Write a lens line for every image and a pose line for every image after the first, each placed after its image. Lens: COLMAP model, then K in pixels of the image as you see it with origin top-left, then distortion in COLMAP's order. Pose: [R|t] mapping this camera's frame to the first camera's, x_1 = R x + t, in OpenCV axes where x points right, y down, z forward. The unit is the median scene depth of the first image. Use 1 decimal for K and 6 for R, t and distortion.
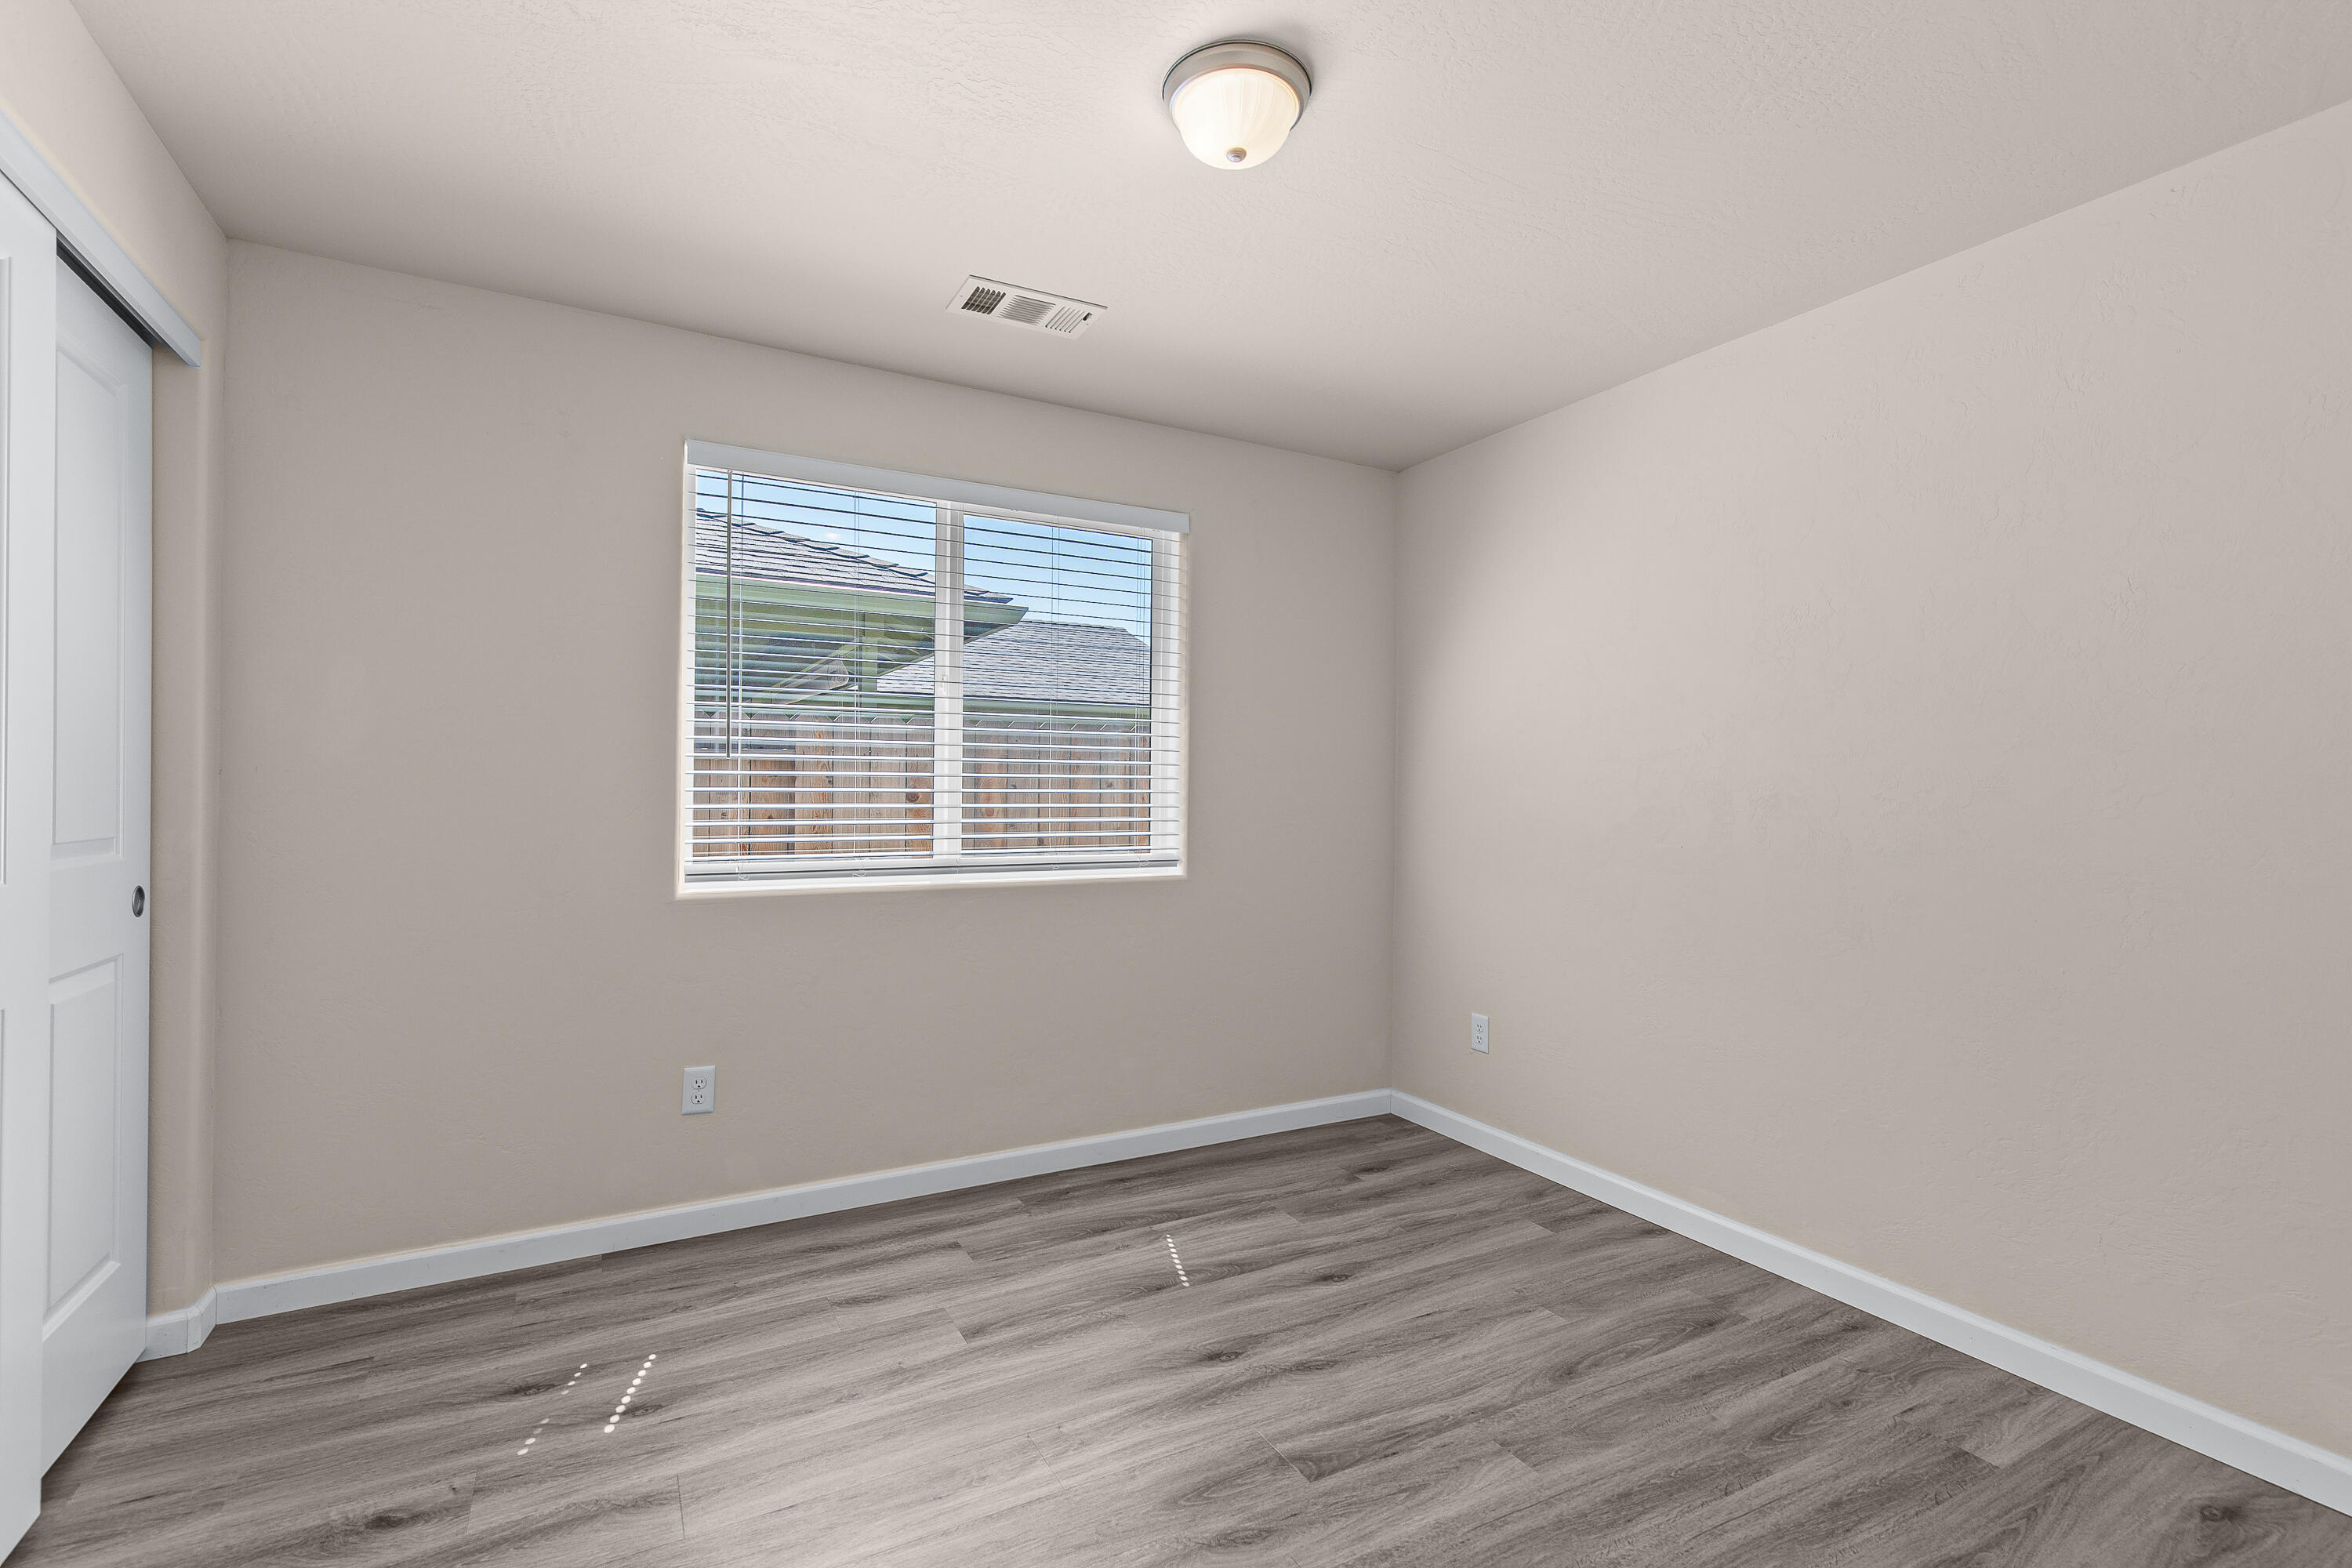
lens RADIAL K [[1087.6, 0, 1184.0], [0, 1087.6, 796.5], [0, 0, 1]] dist [0.006786, -0.000785]
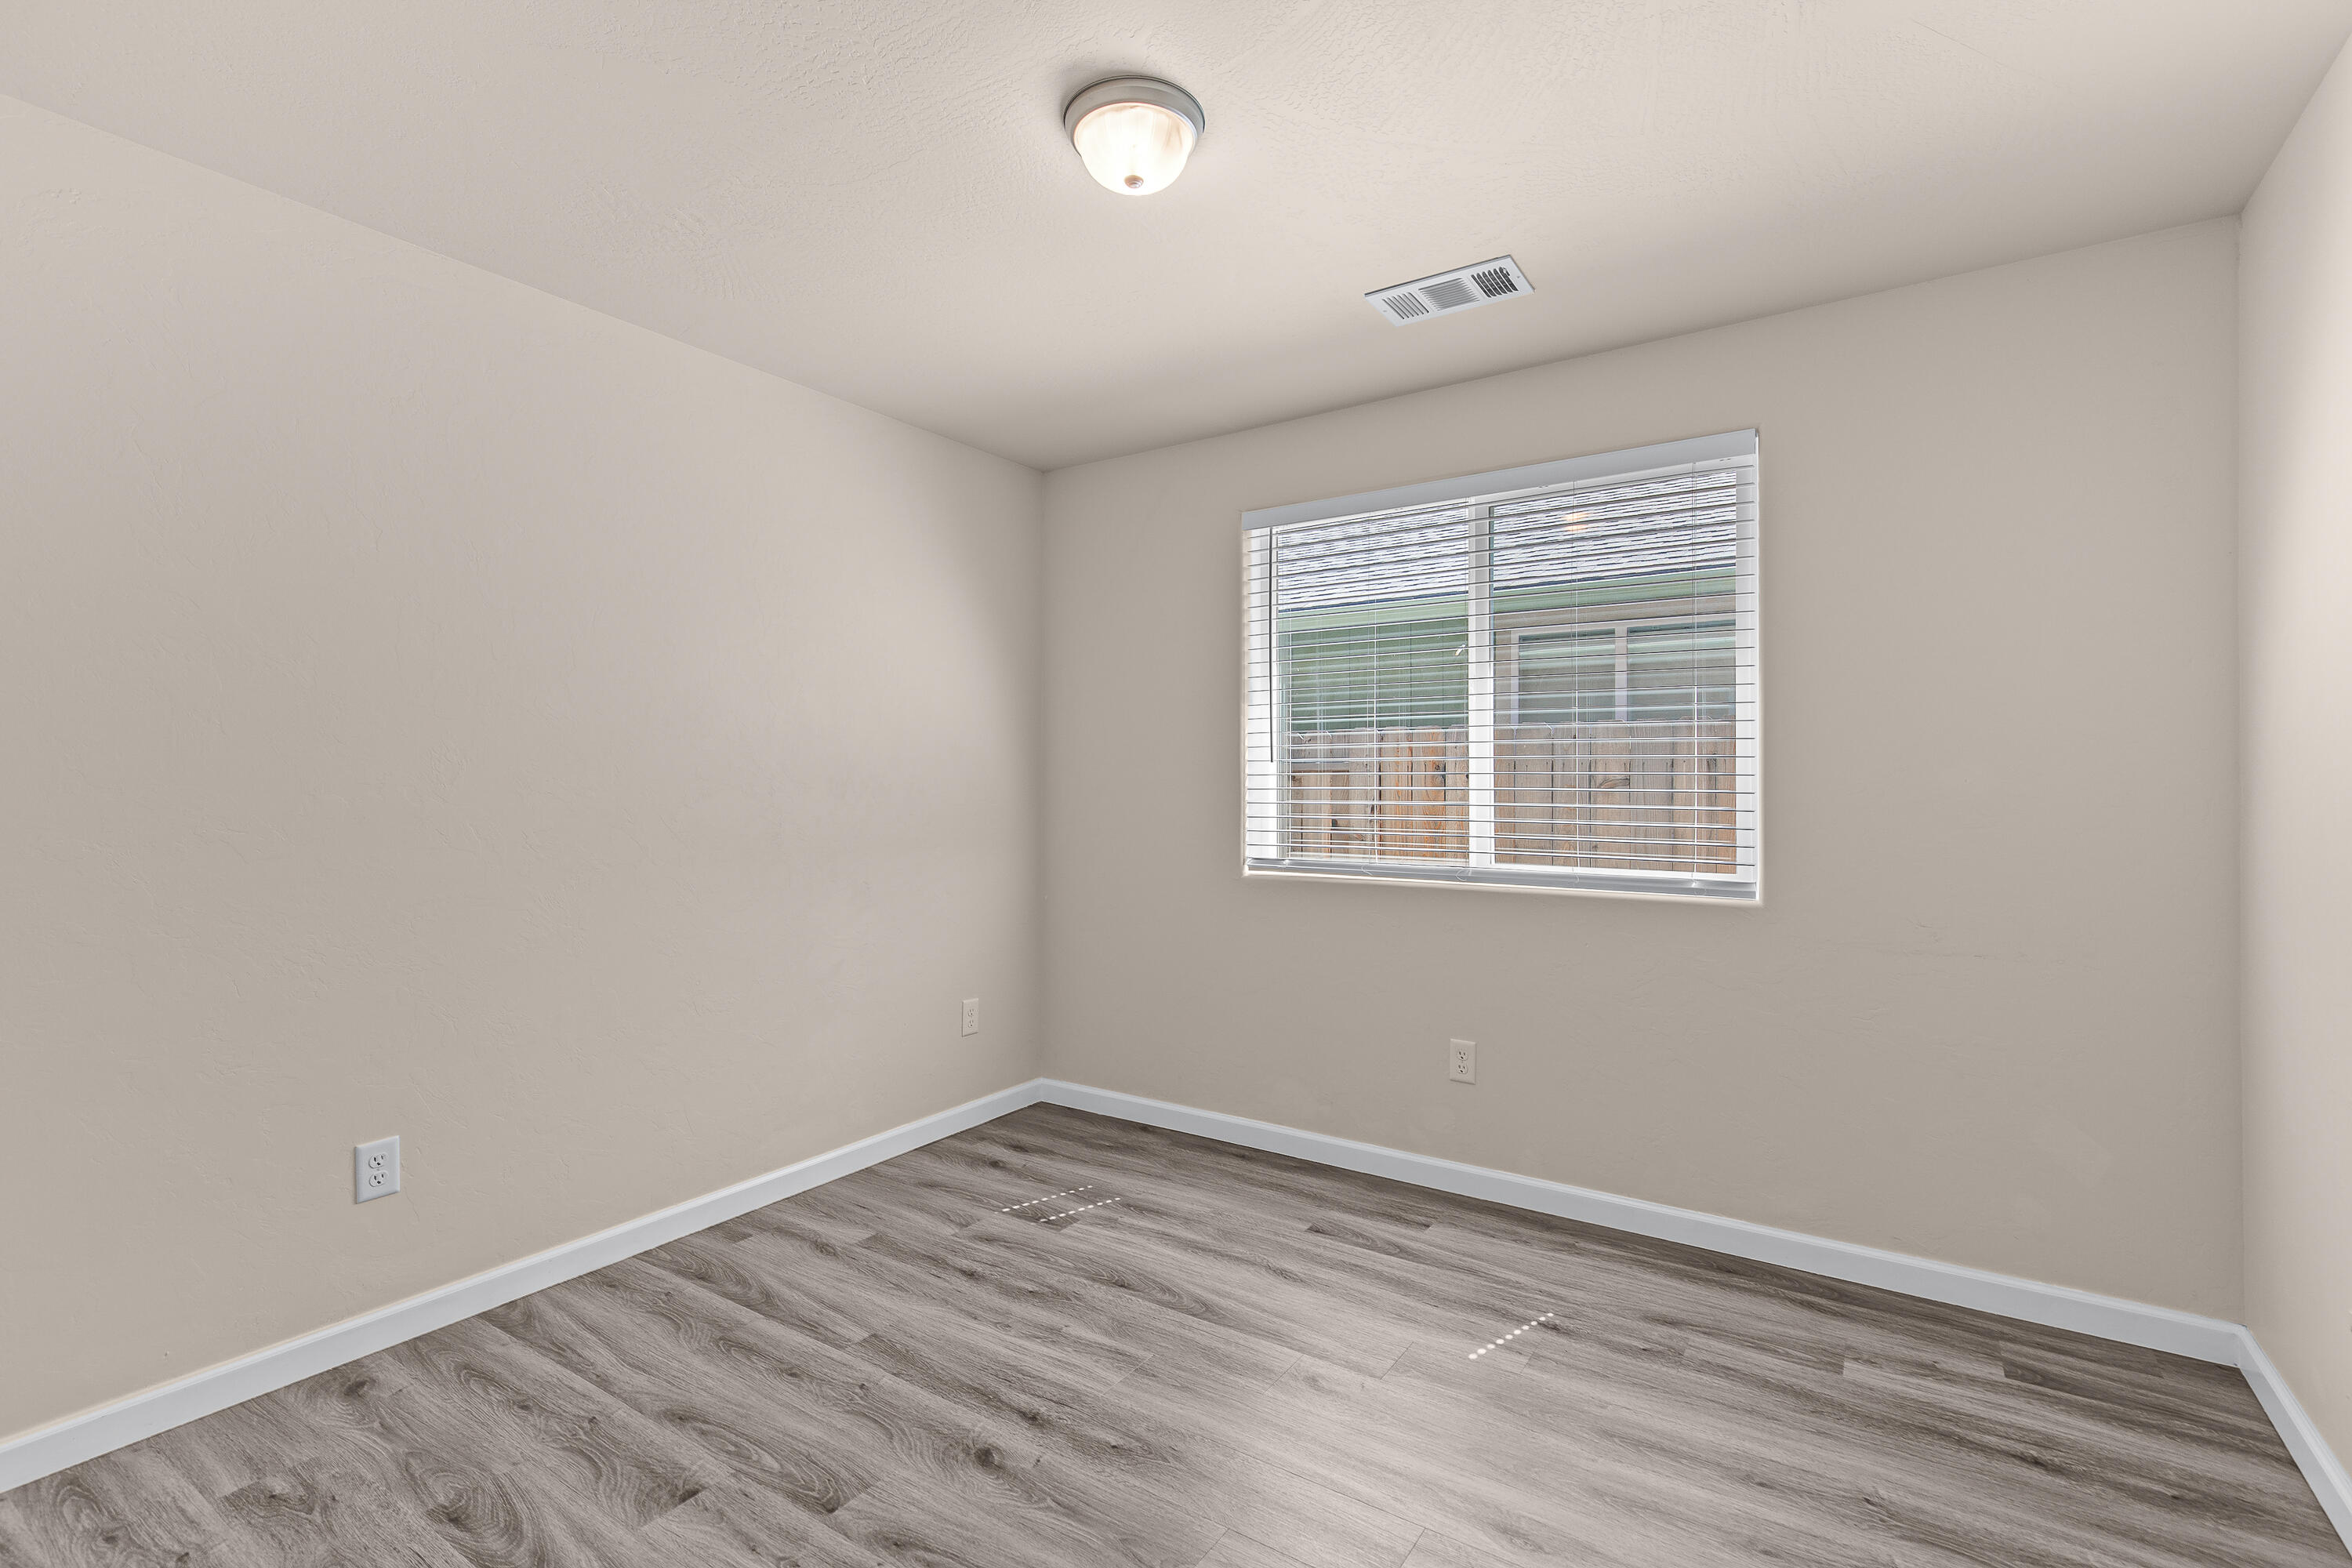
lens RADIAL K [[1087.6, 0, 1178.2], [0, 1087.6, 769.5], [0, 0, 1]] dist [0.006786, -0.000785]
pose [[0.449093, -0.019141, -0.893280, 0.509940], [-0.008188, 0.999640, -0.025536, 0.005318], [0.893447, 0.018782, 0.448775, 0.295371]]
